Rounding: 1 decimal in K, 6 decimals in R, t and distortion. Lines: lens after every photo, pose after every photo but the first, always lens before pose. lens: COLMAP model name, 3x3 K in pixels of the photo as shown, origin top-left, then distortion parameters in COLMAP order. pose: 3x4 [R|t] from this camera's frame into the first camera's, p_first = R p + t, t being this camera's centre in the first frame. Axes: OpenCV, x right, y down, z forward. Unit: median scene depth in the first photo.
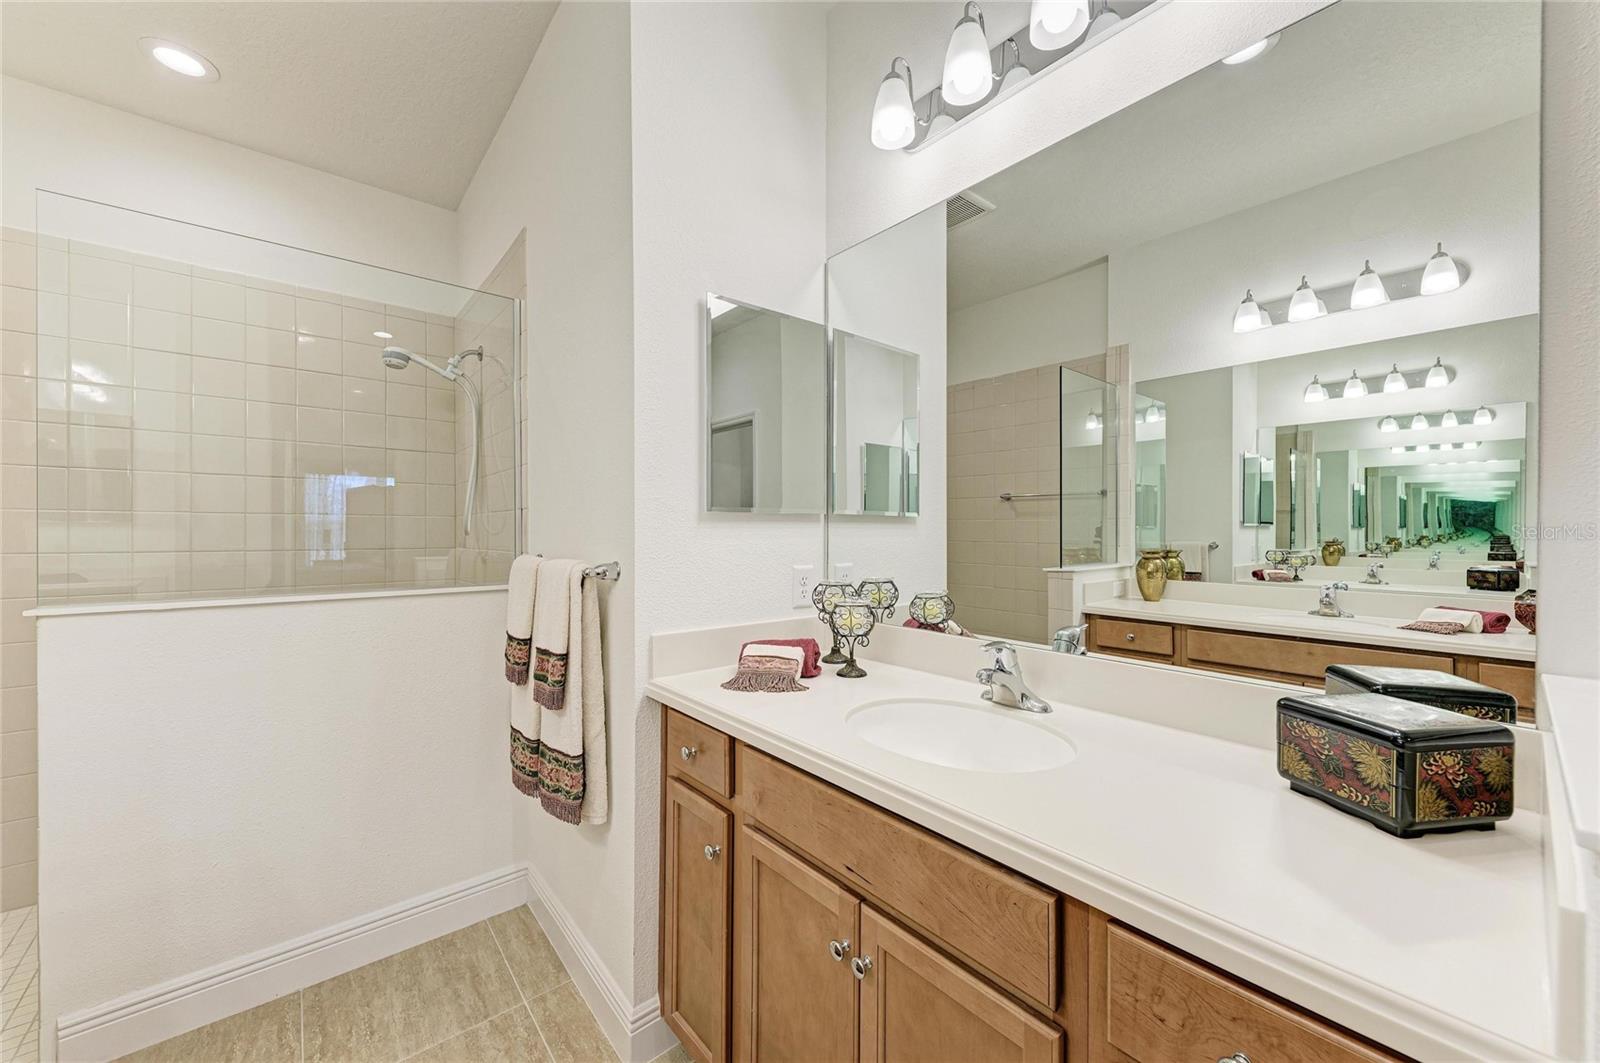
lens RADIAL K [[593.9, 0, 813.4], [0, 593.9, 535.2], [0, 0, 1]] dist [0.000062, 0.000125]
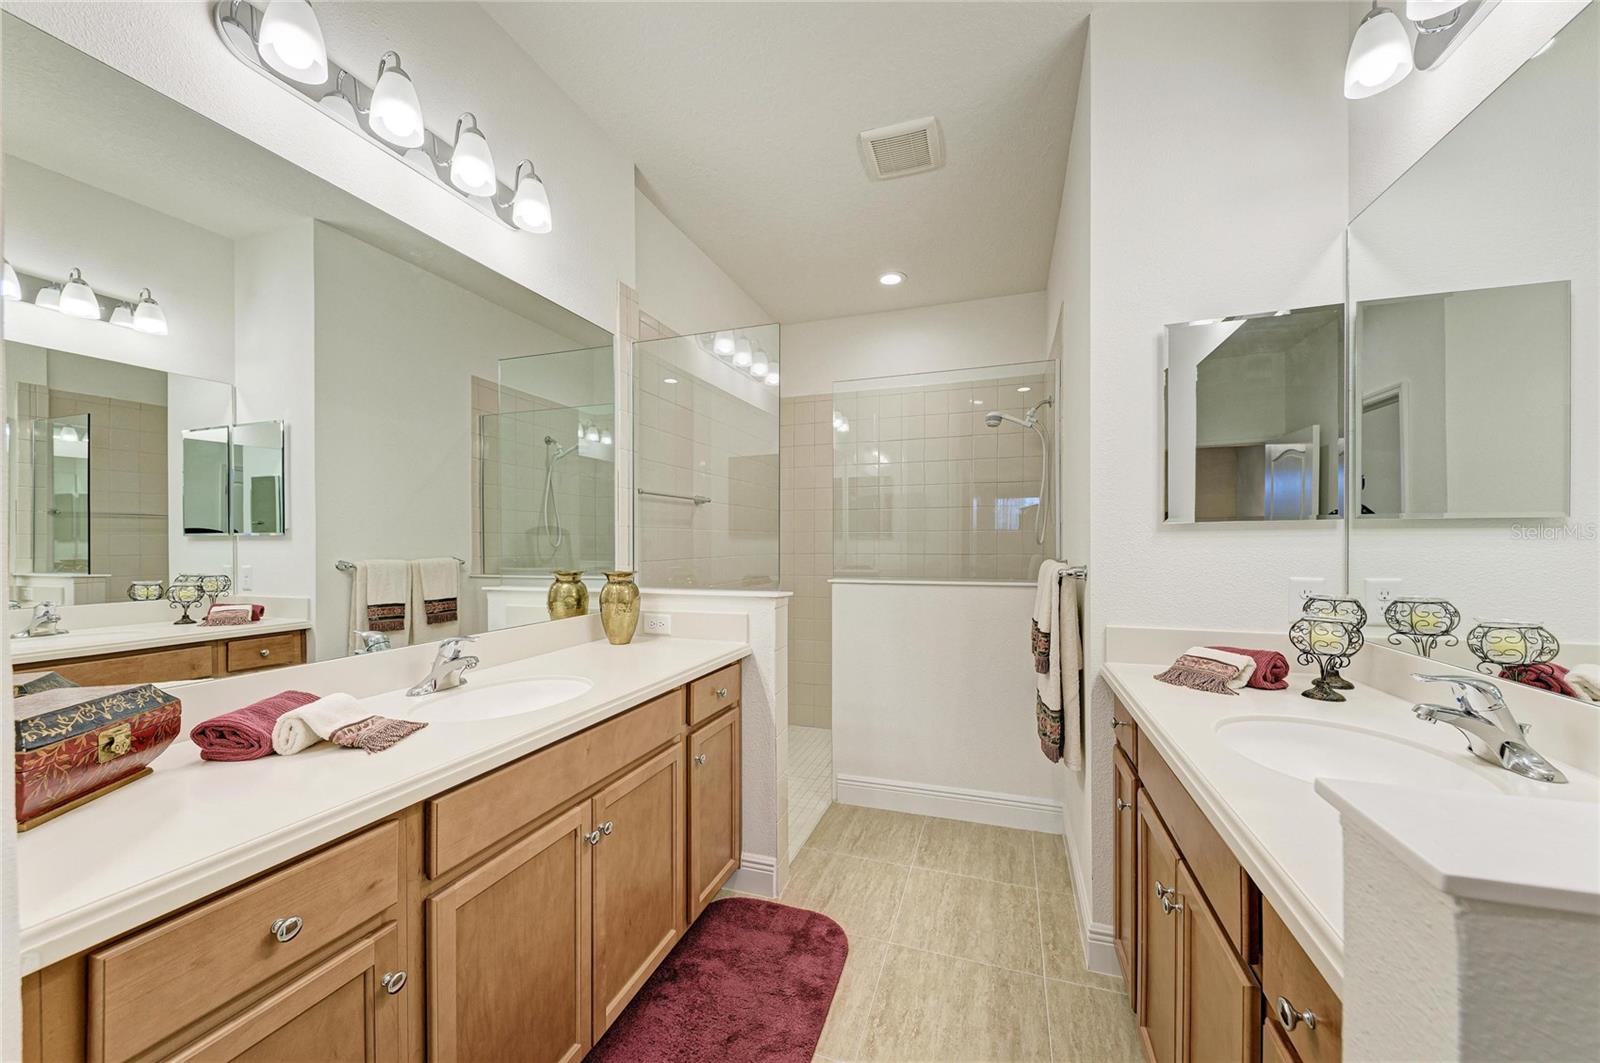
lens RADIAL K [[581.4, 0, 808.0], [0, 581.4, 542.6], [0, 0, 1]] dist [0.014567, -0.006430]
pose [[0.502309, -0.006773, -0.864662, 0.433994], [0.004987, 0.999975, -0.004936, -0.001131], [0.864674, -0.001833, 0.502330, -0.127397]]
